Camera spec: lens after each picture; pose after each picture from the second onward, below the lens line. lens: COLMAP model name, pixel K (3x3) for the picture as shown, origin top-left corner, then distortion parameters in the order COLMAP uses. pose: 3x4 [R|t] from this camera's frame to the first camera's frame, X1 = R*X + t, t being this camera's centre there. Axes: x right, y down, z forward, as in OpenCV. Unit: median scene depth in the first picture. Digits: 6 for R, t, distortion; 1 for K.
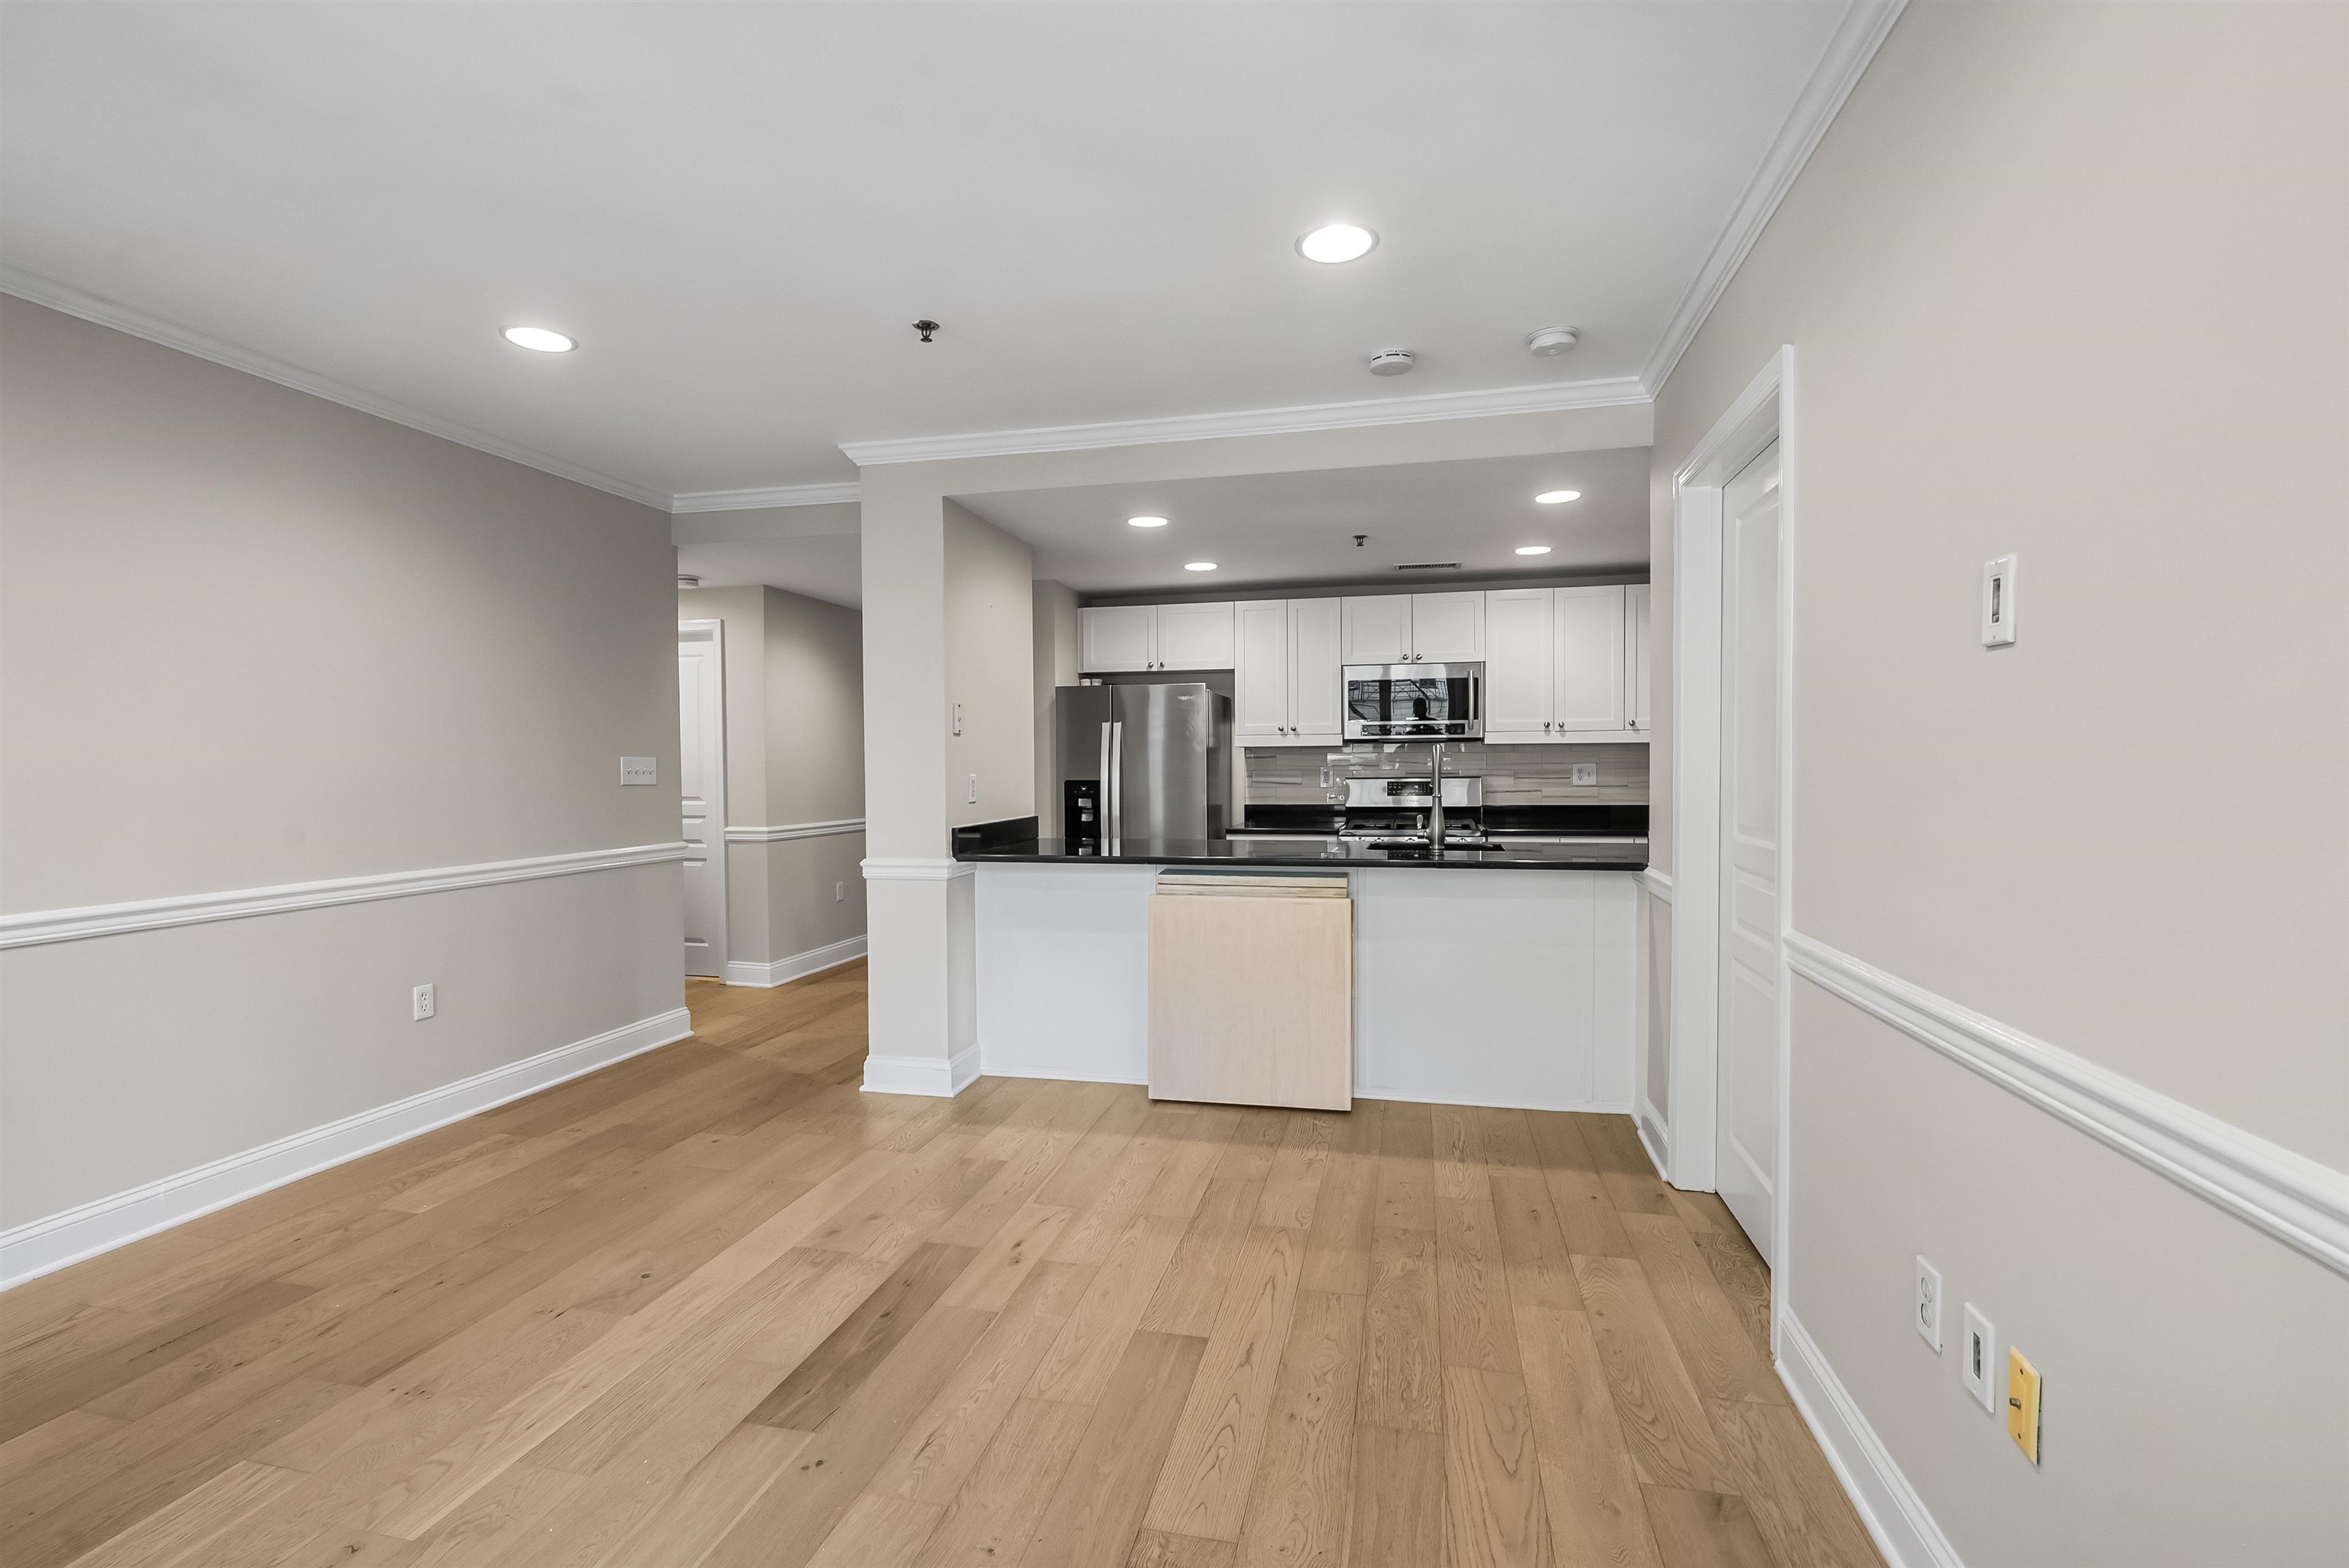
lens RADIAL K [[1068.4, 0, 1174.5], [0, 1068.4, 784.0], [0, 0, 1]] dist [-0.003258, 0.000124]
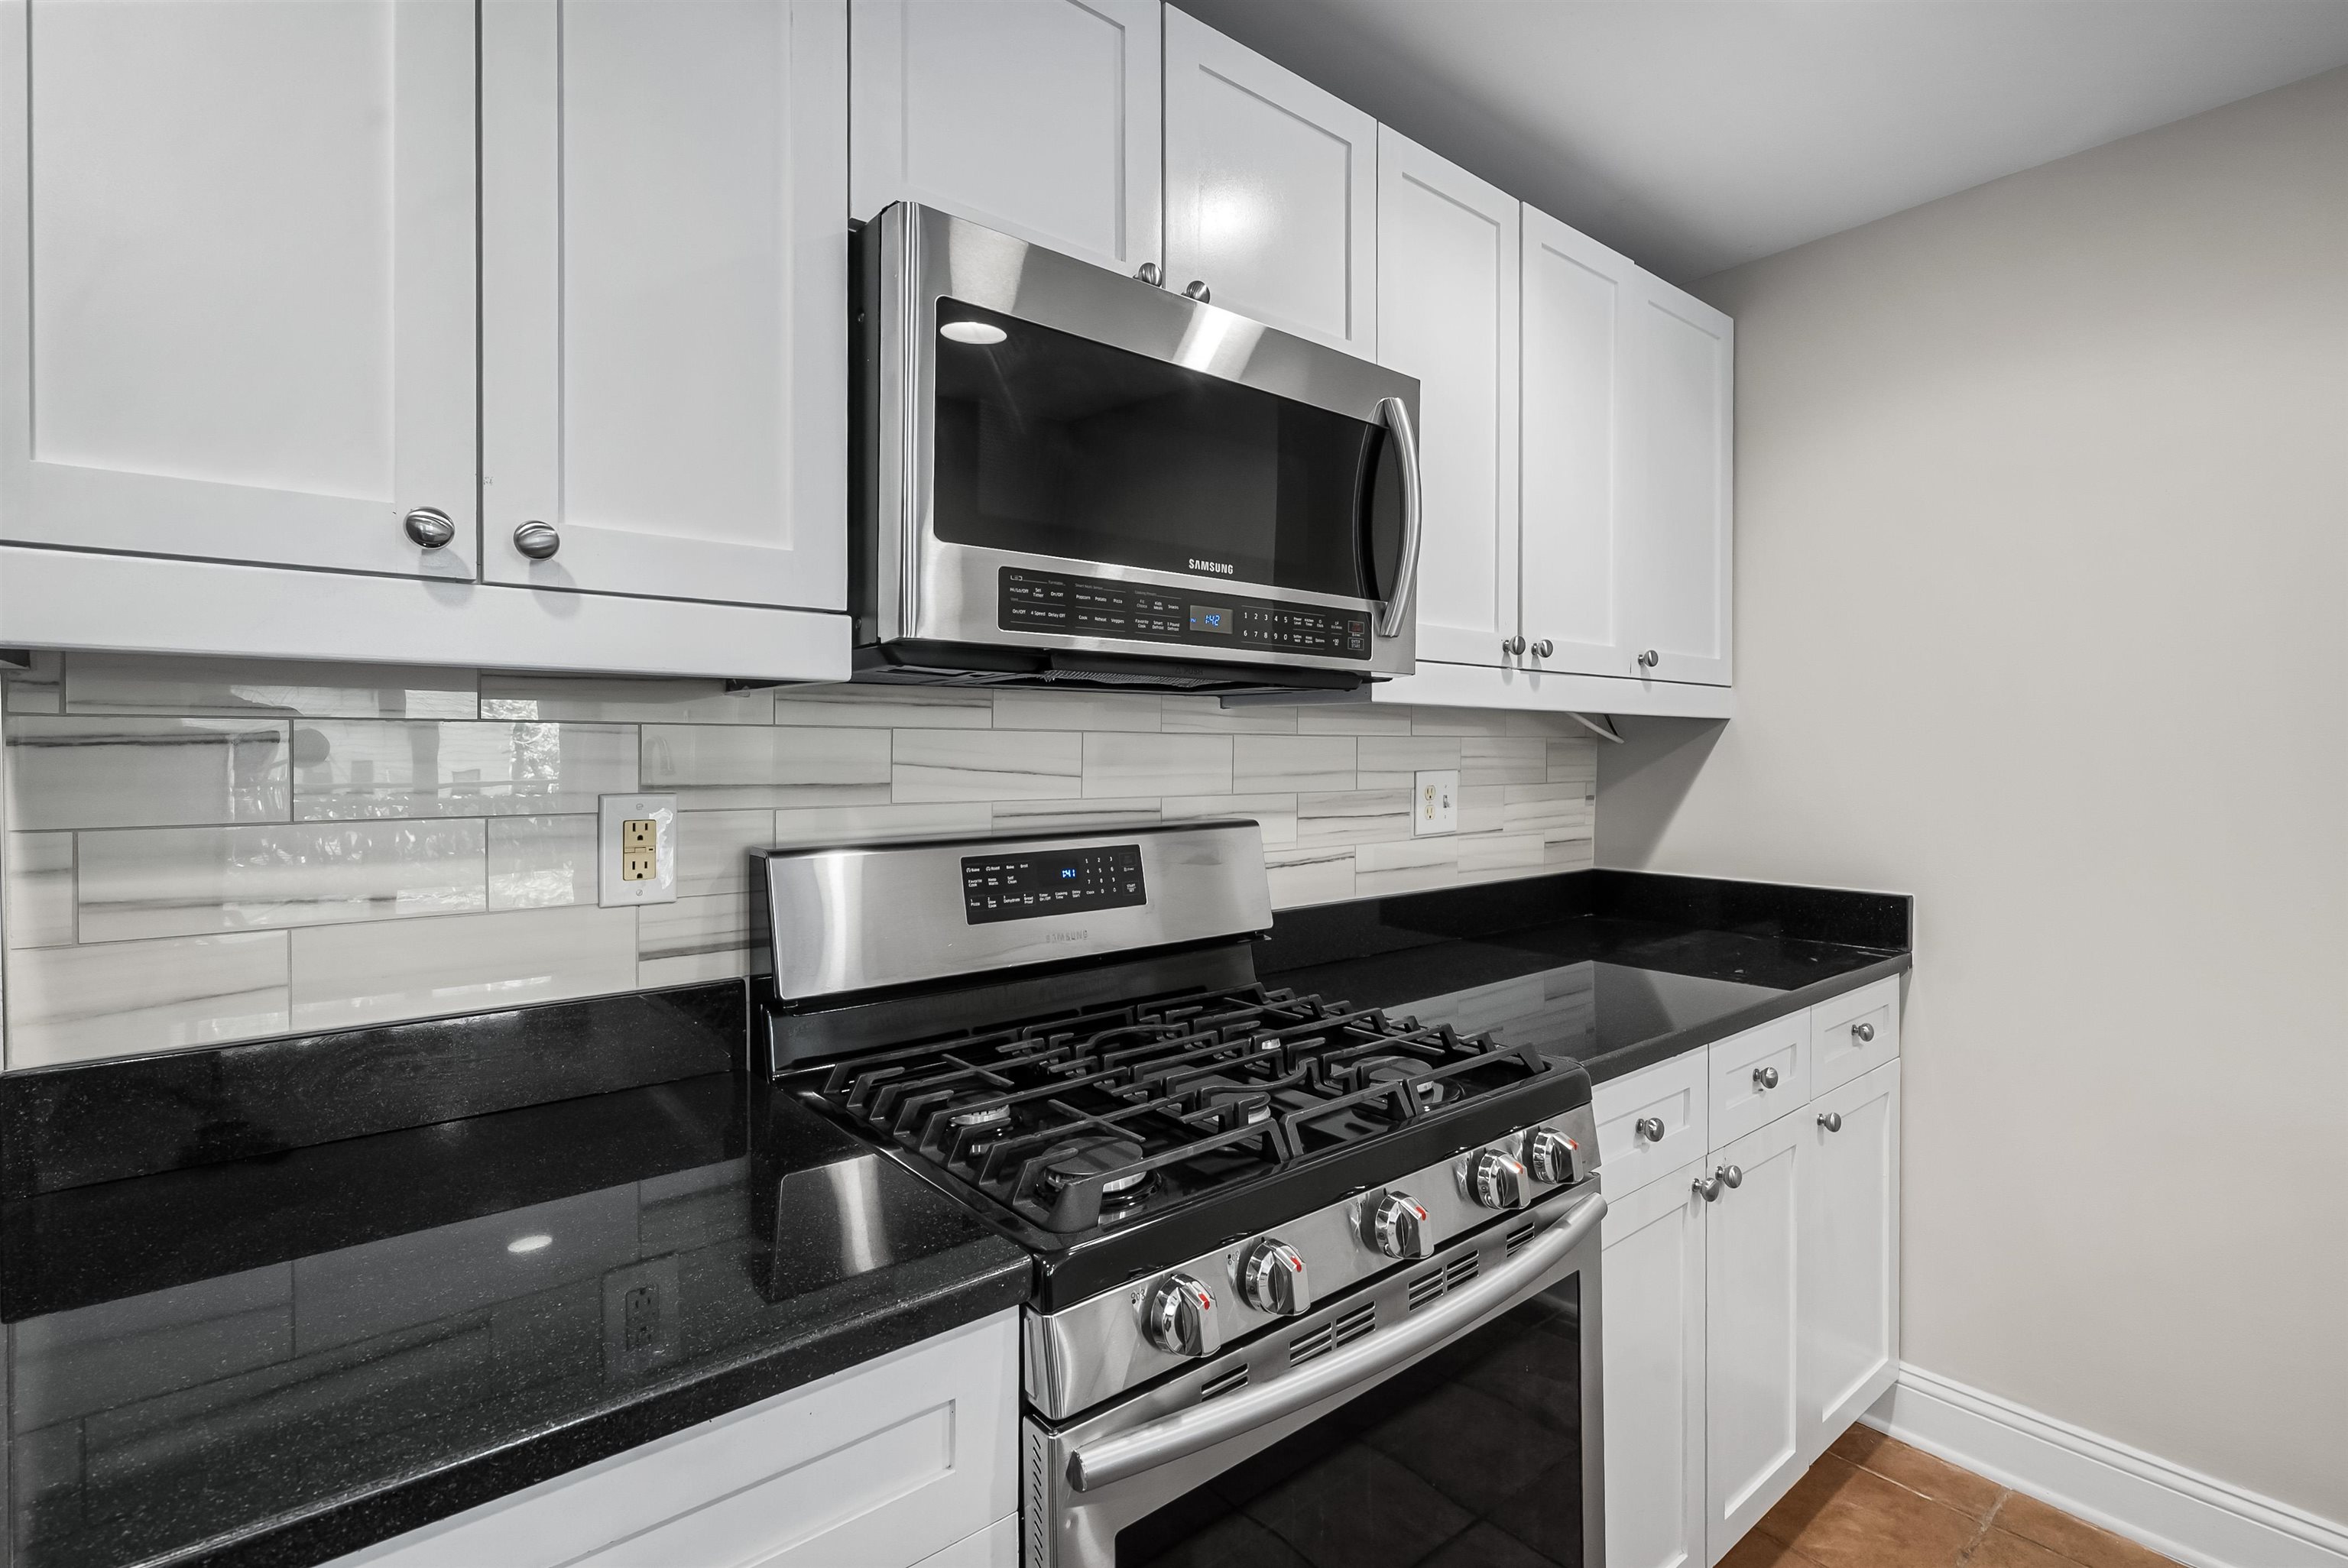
lens RADIAL K [[1059.7, 0, 1174.0], [0, 1059.7, 784.0], [0, 0, 1]] dist [0.000303, 0.000557]
pose [[0.612964, -0.014964, 0.789969, 0.052998], [0.012883, 0.999877, 0.008944, -0.019504], [-0.790006, 0.004695, 0.613082, 0.850496]]
